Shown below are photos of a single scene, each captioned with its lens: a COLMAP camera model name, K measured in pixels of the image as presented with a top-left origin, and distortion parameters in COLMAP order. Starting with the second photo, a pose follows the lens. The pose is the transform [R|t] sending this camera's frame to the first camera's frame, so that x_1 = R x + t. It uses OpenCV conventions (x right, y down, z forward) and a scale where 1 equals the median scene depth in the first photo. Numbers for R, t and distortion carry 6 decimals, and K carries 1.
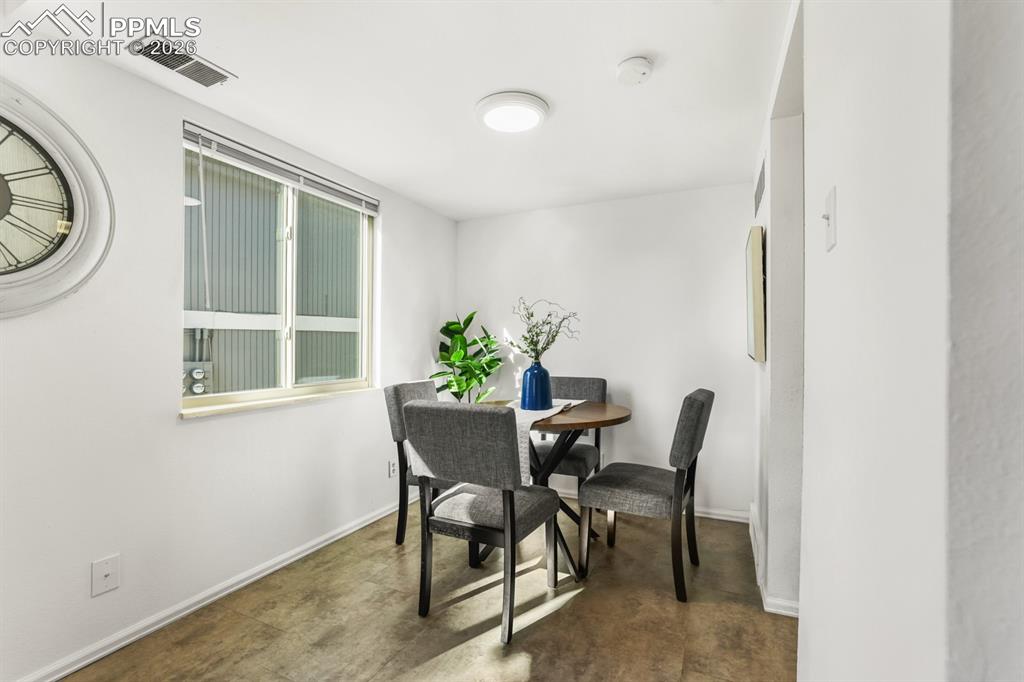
lens RADIAL K [[446.3, 0, 501.3], [0, 446.3, 346.2], [0, 0, 1]] dist [-0.039120, 0.009835]
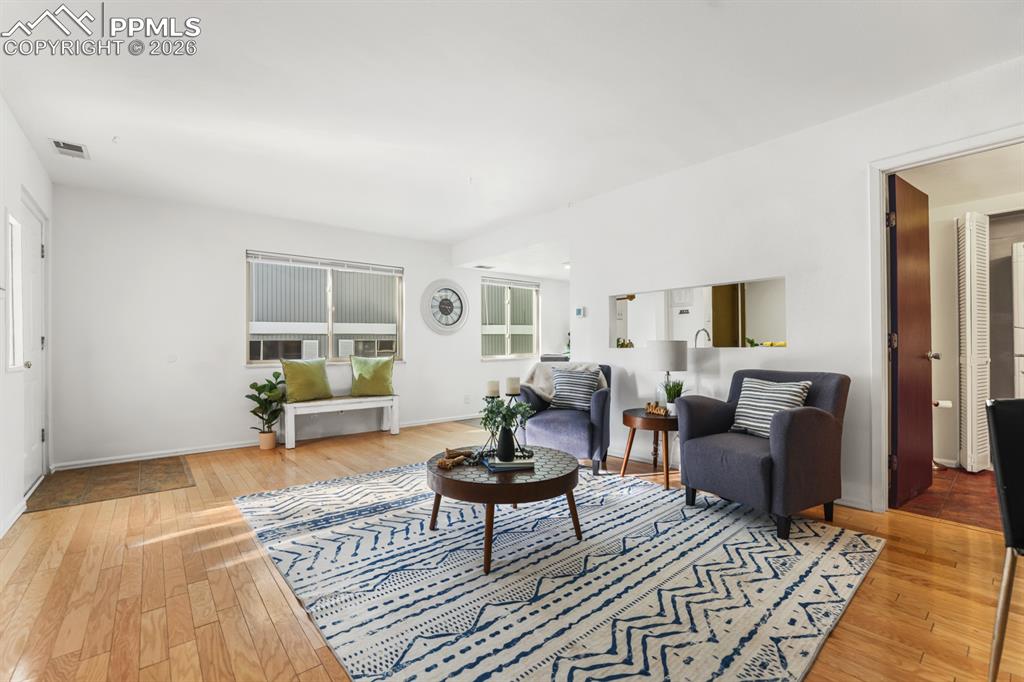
lens RADIAL K [[446.3, 0, 512.9], [0, 446.3, 344.7], [0, 0, 1]] dist [-0.039120, 0.009835]
pose [[0.915623, -0.008129, -0.401957, 0.795695], [0.007025, 0.999966, -0.004221, 0.044906], [0.401977, 0.001041, 0.915649, -1.844086]]
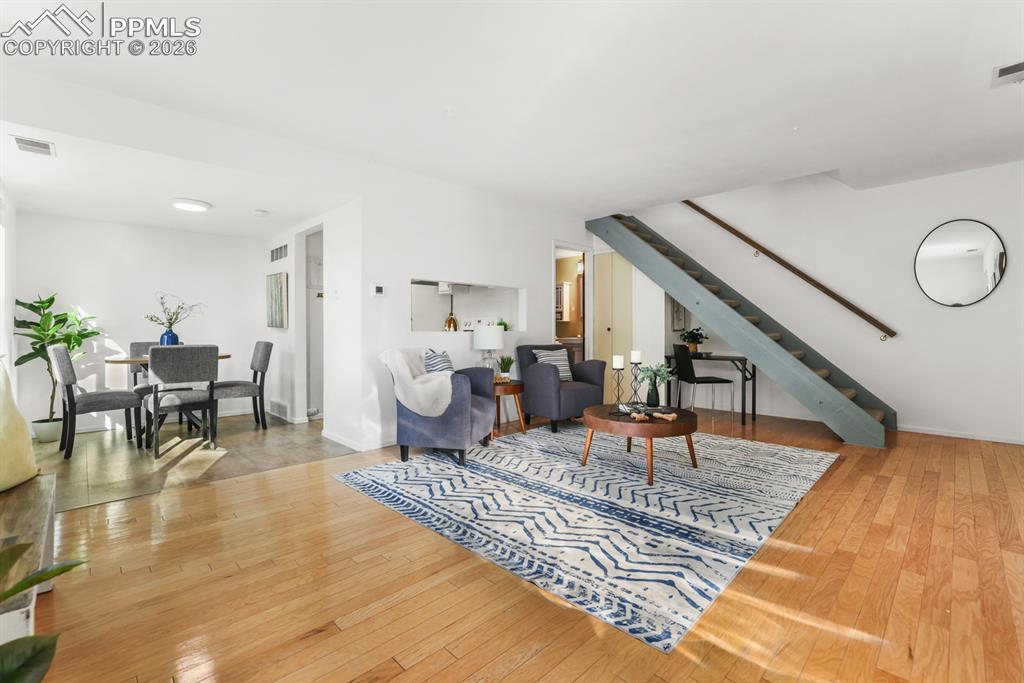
lens RADIAL K [[446.3, 0, 509.7], [0, 446.3, 335.7], [0, 0, 1]] dist [-0.039120, 0.009835]
pose [[0.336120, -0.011866, 0.941744, -1.231062], [0.003281, 0.999929, 0.011428, 0.050419], [-0.941813, -0.000752, 0.336135, -0.936313]]
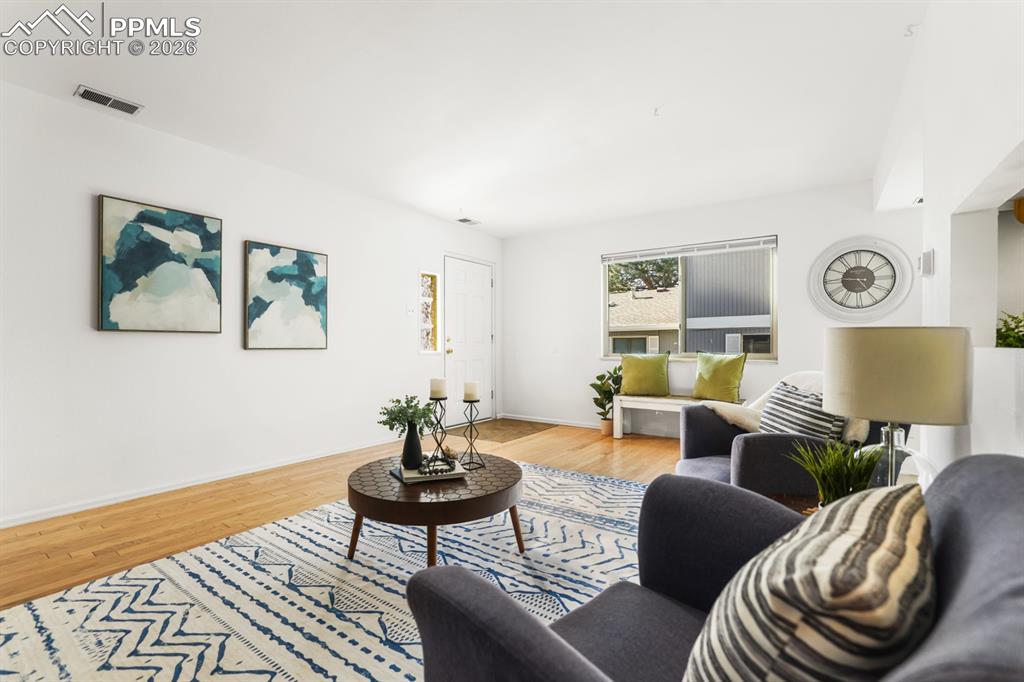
lens RADIAL K [[446.3, 0, 505.8], [0, 446.3, 355.9], [0, 0, 1]] dist [-0.039120, 0.009835]
pose [[-0.165582, 0.027848, -0.985803, 1.248614], [-0.000088, 0.999601, 0.028253, 0.048595], [0.986196, 0.004765, -0.165513, -0.536722]]
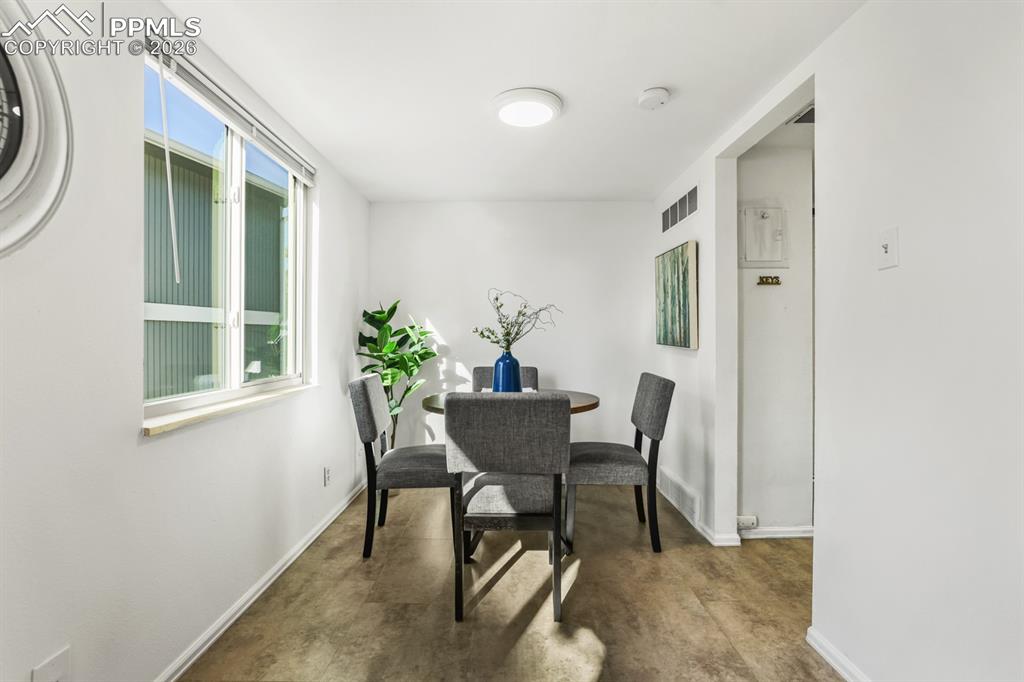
lens RADIAL K [[446.3, 0, 501.1], [0, 446.3, 337.5], [0, 0, 1]] dist [-0.039120, 0.009835]
pose [[0.908011, 0.001098, 0.418945, -0.413335], [0.000091, 0.999996, -0.002820, 0.006164], [-0.418946, 0.002599, 0.908007, 0.085993]]
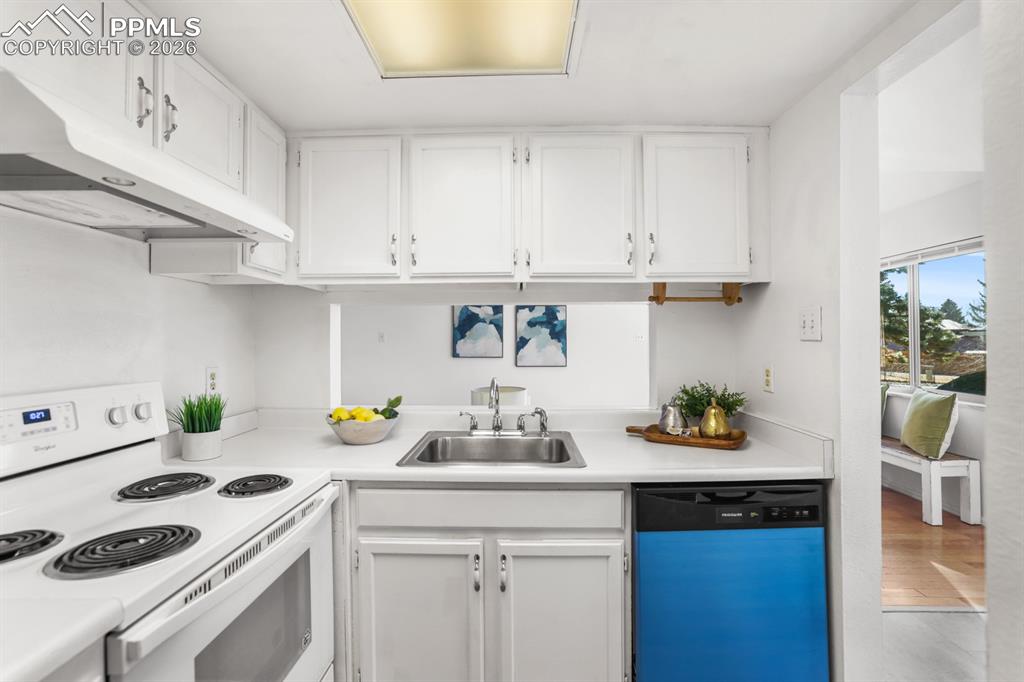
lens RADIAL K [[446.3, 0, 510.9], [0, 446.3, 339.3], [0, 0, 1]] dist [-0.039120, 0.009835]
pose [[-0.906695, 0.004840, -0.421759, 1.057994], [0.006387, 0.999977, -0.002255, -0.107491], [0.421738, -0.004739, -0.906705, 0.937786]]
